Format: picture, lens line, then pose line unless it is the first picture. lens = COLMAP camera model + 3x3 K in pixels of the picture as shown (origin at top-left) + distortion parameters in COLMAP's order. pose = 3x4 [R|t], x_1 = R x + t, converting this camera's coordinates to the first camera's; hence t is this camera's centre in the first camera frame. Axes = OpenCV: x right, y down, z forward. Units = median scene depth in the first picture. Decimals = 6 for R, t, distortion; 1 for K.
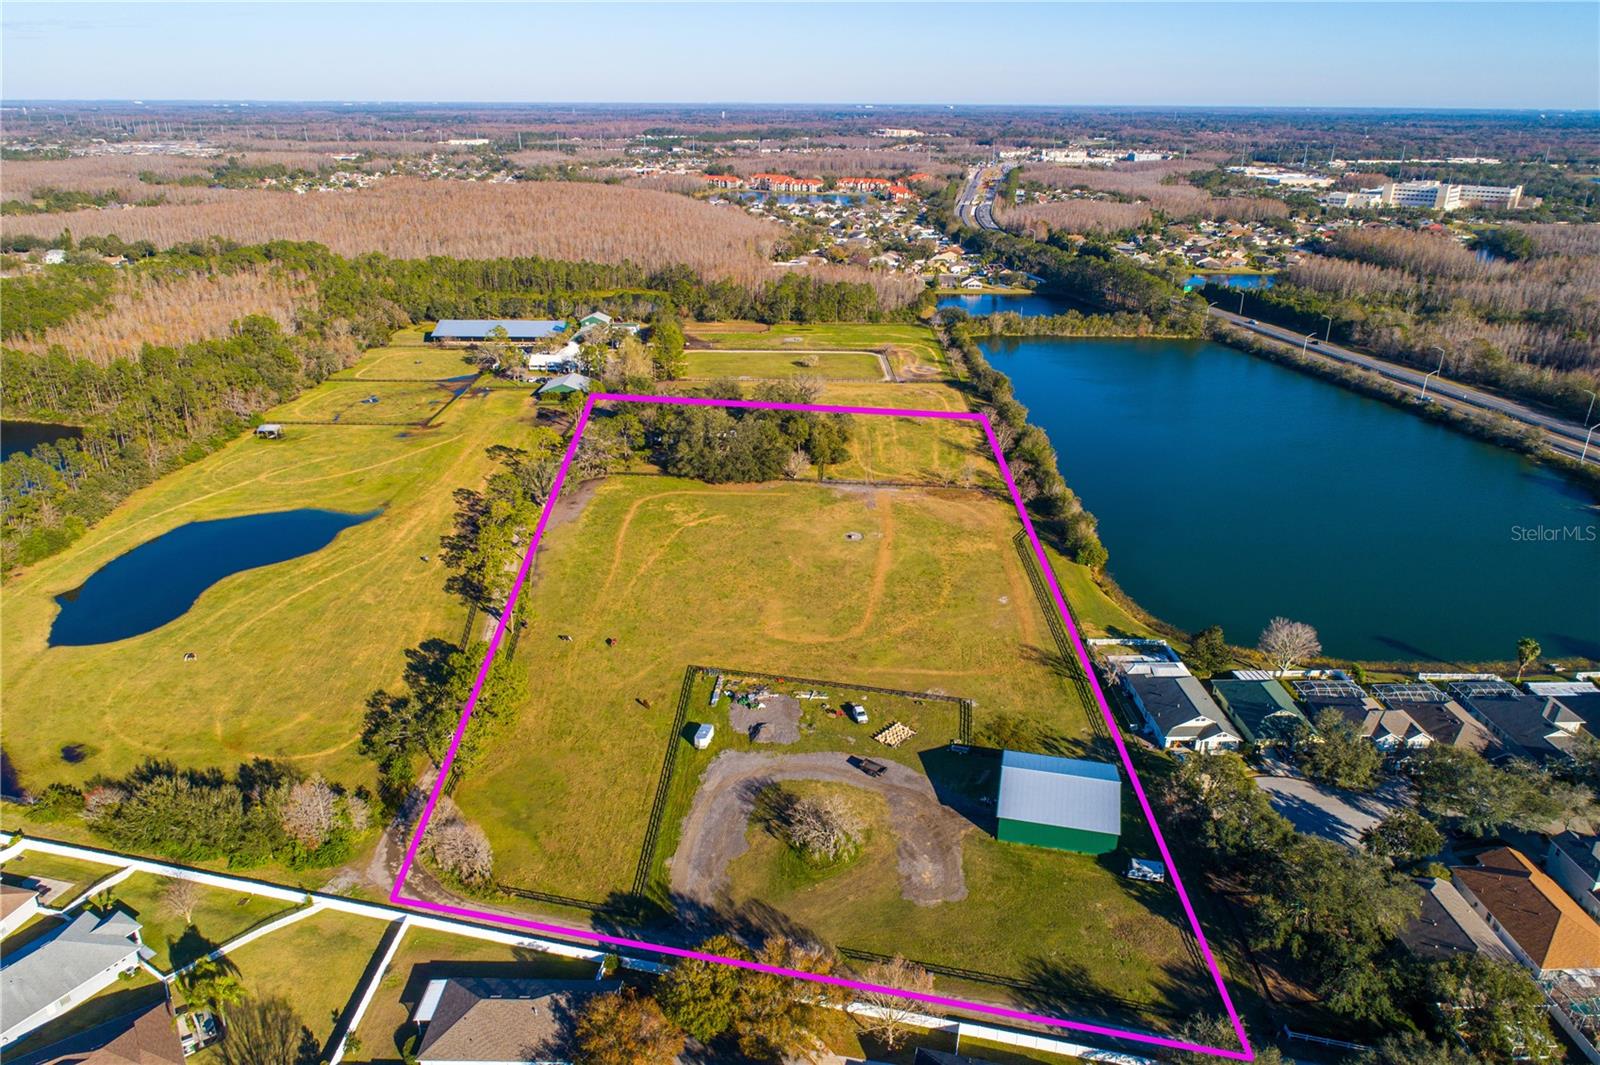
lens RADIAL K [[1070.2, 0, 800.0], [0, 1070.2, 532.5], [0, 0, 1]] dist [-0.005476, 0.004293]
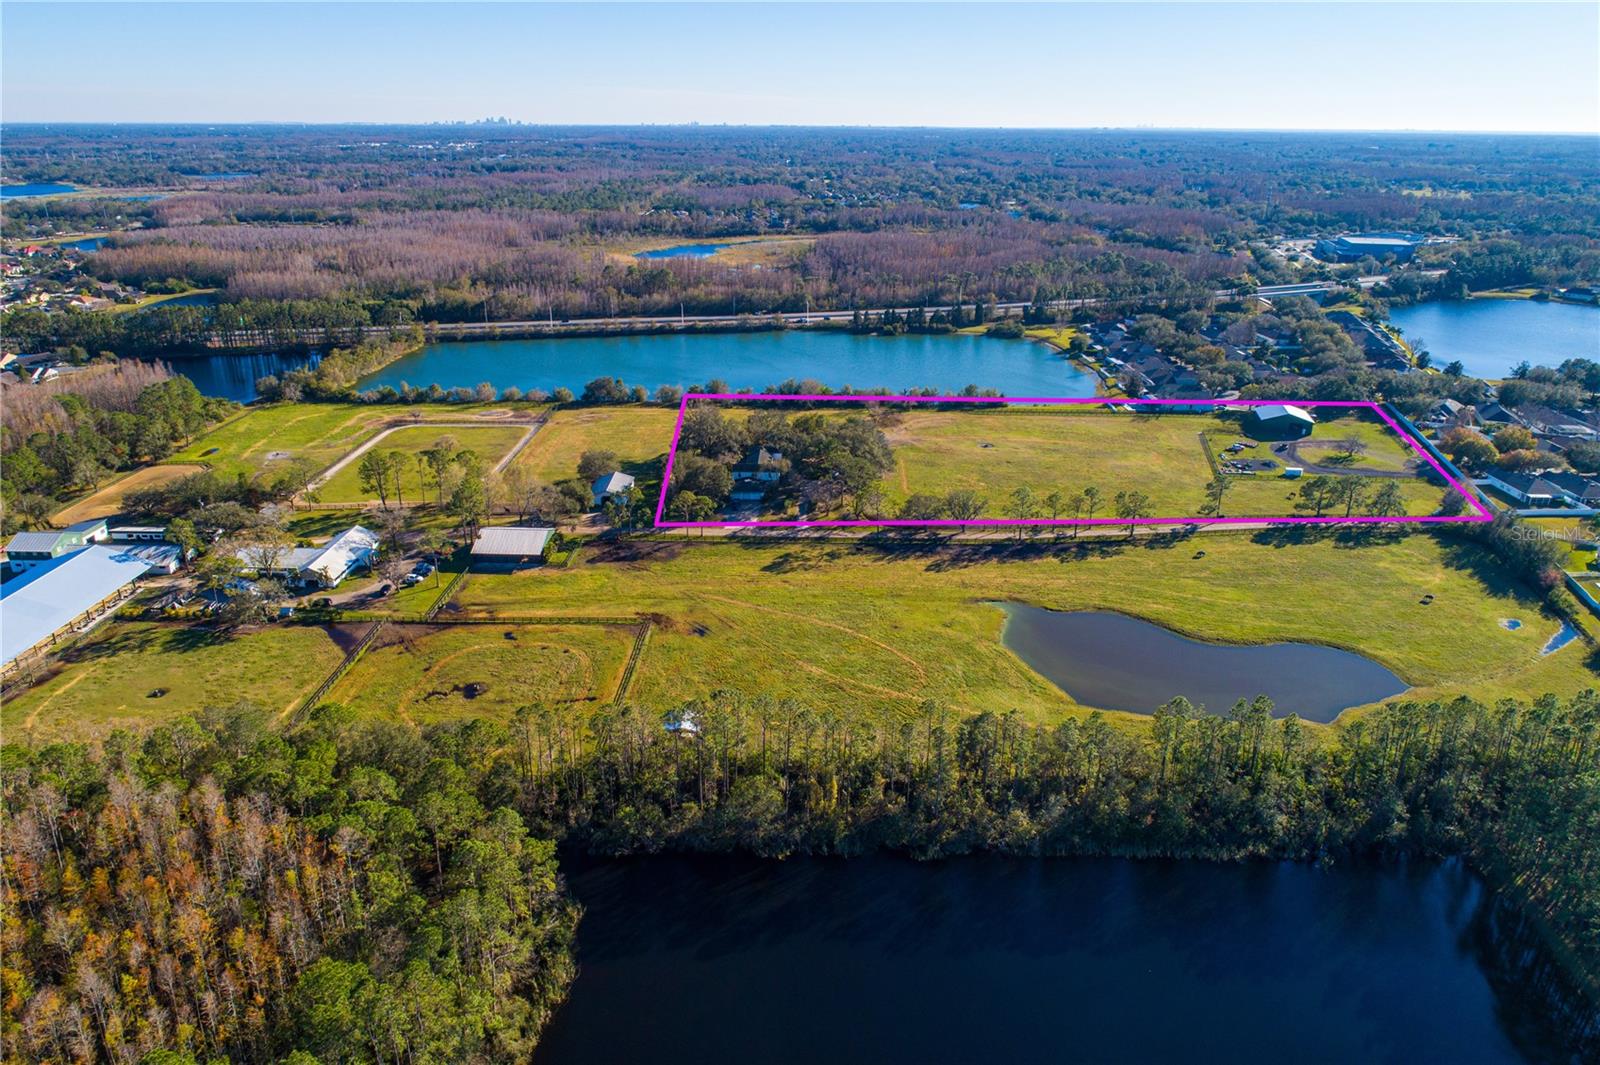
lens RADIAL K [[1070.2, 0, 800.0], [0, 1070.2, 532.5], [0, 0, 1]] dist [-0.005476, 0.004293]
pose [[0.012256, -0.370643, 0.928695, -1.005701], [0.385595, 0.858682, 0.337612, -0.360819], [-0.922587, 0.353962, 0.153442, 0.854291]]
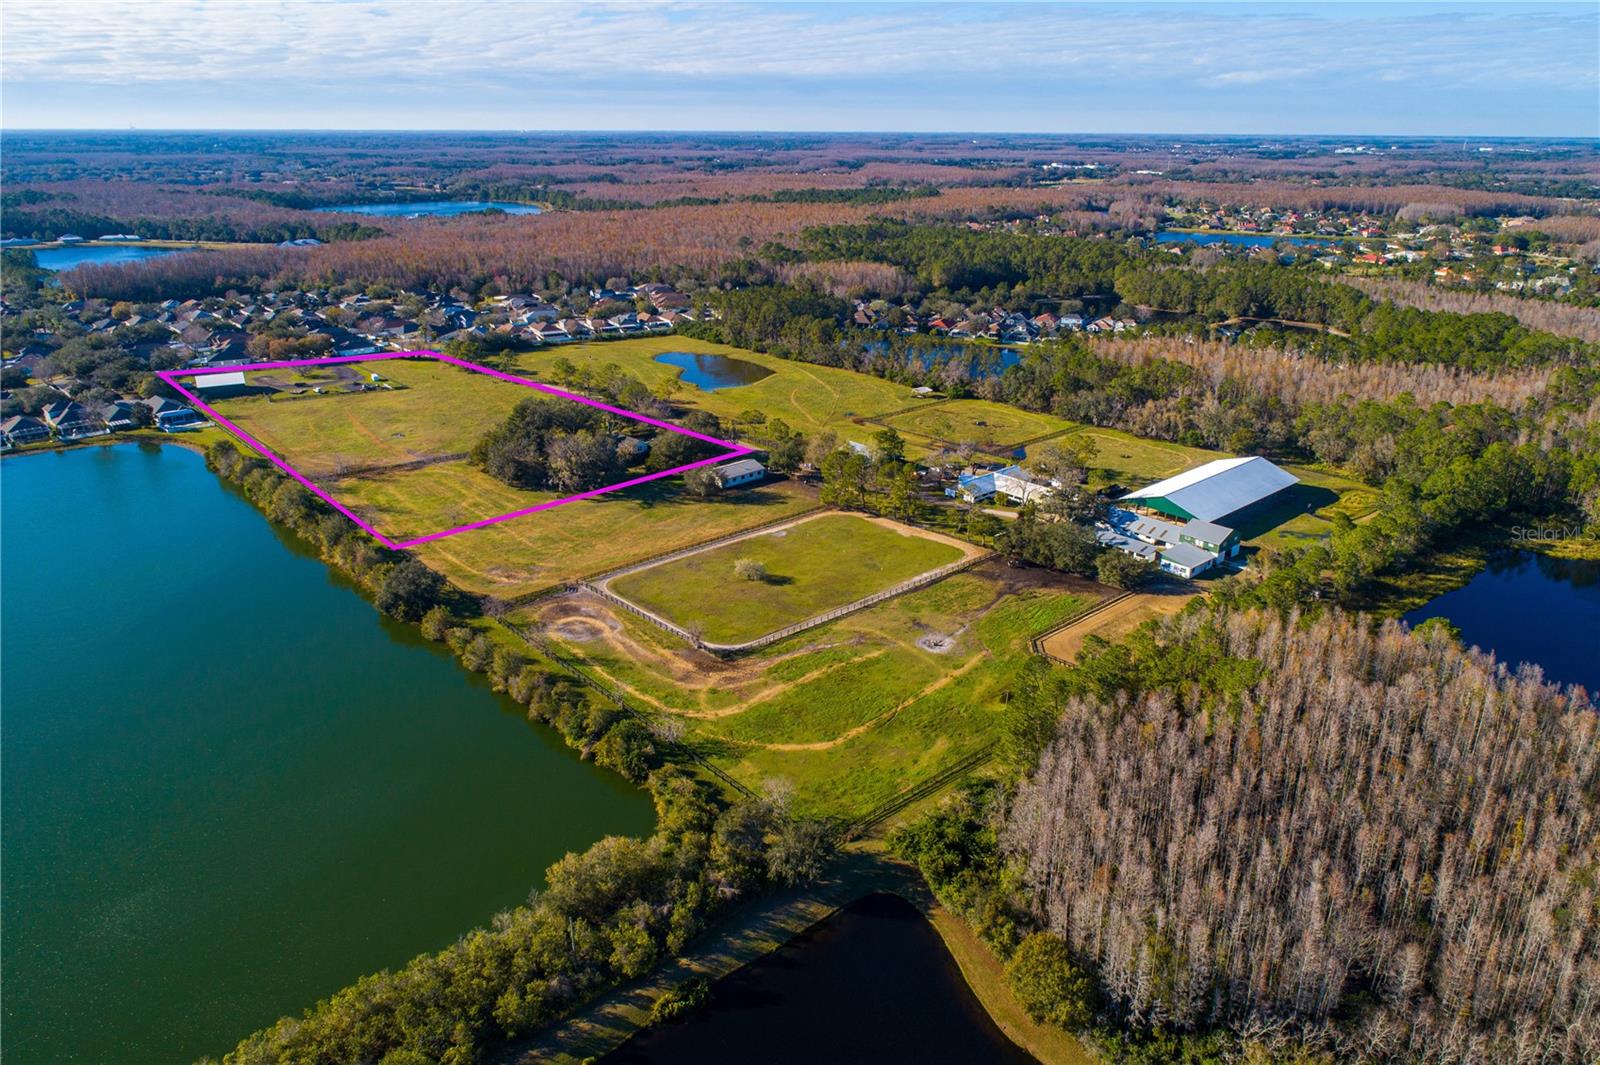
lens RADIAL K [[1070.2, 0, 800.0], [0, 1070.2, 532.5], [0, 0, 1]] dist [-0.005476, 0.004293]
pose [[-0.734845, 0.235224, -0.636138, 0.477869], [-0.263826, 0.764926, 0.587609, -0.705062], [0.624819, 0.599631, -0.500044, 1.711717]]
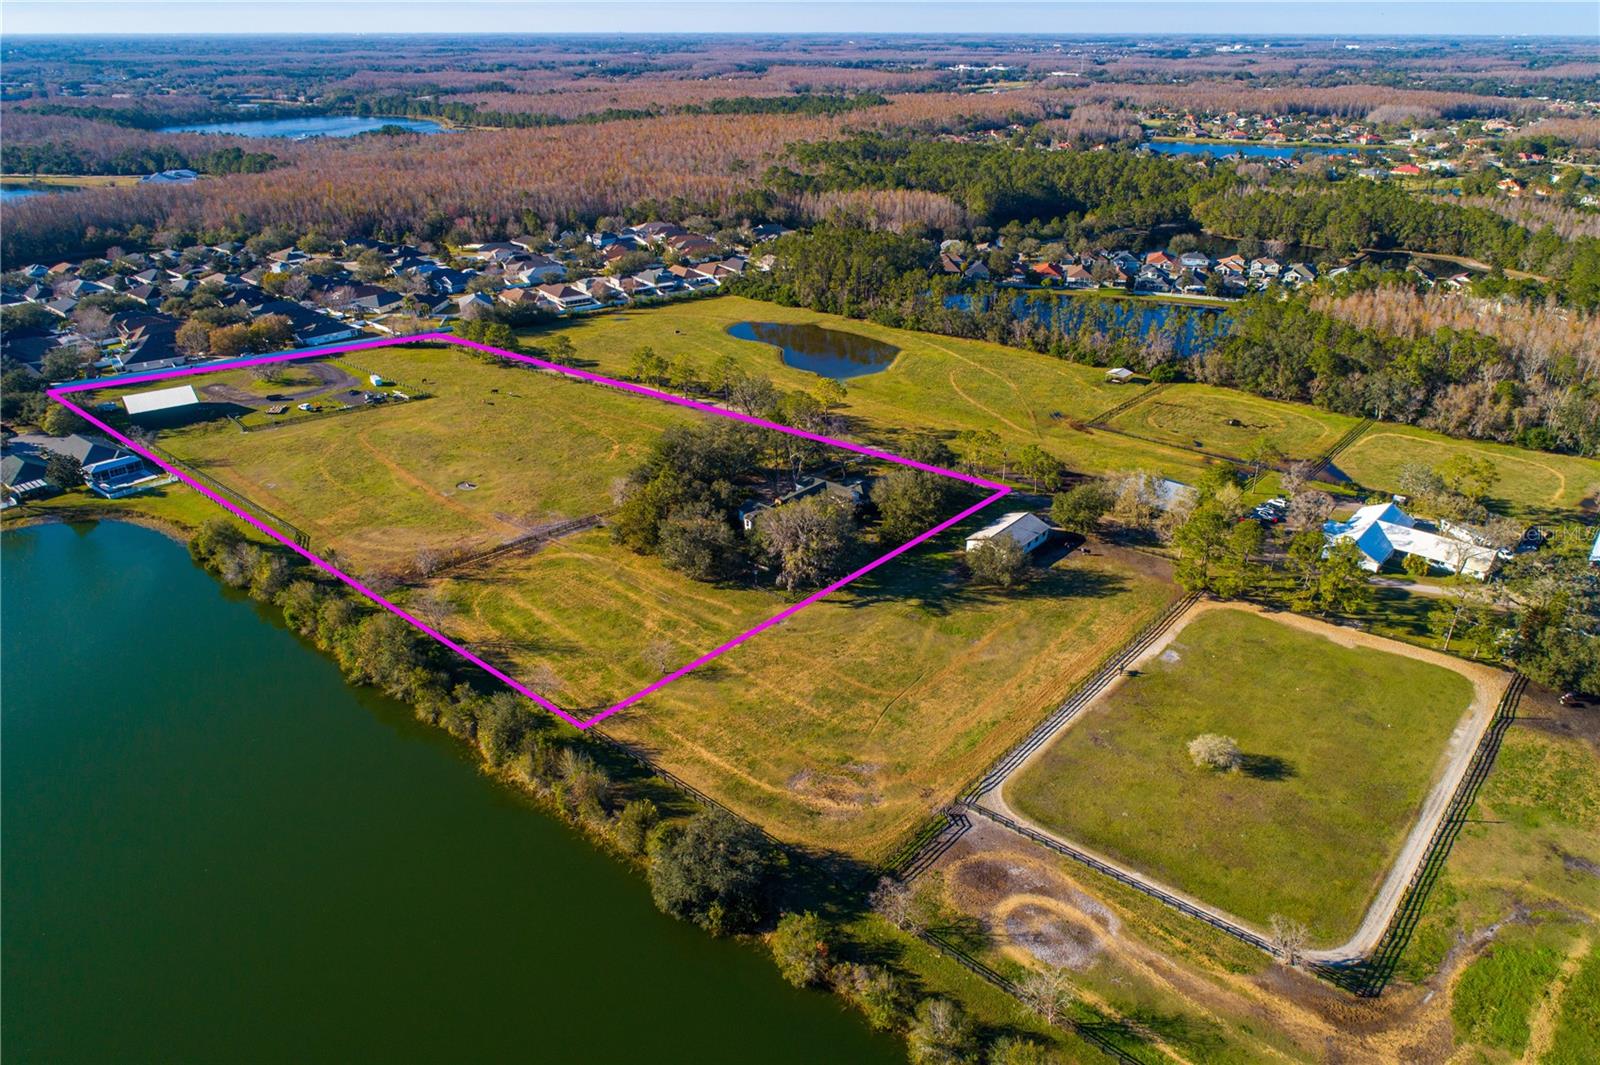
lens RADIAL K [[1070.2, 0, 800.0], [0, 1070.2, 532.5], [0, 0, 1]] dist [-0.005476, 0.004293]
pose [[-0.645481, 0.323948, -0.691673, 0.439274], [-0.292217, 0.731951, 0.615514, -0.530141], [0.705665, 0.599421, -0.377797, 1.299205]]
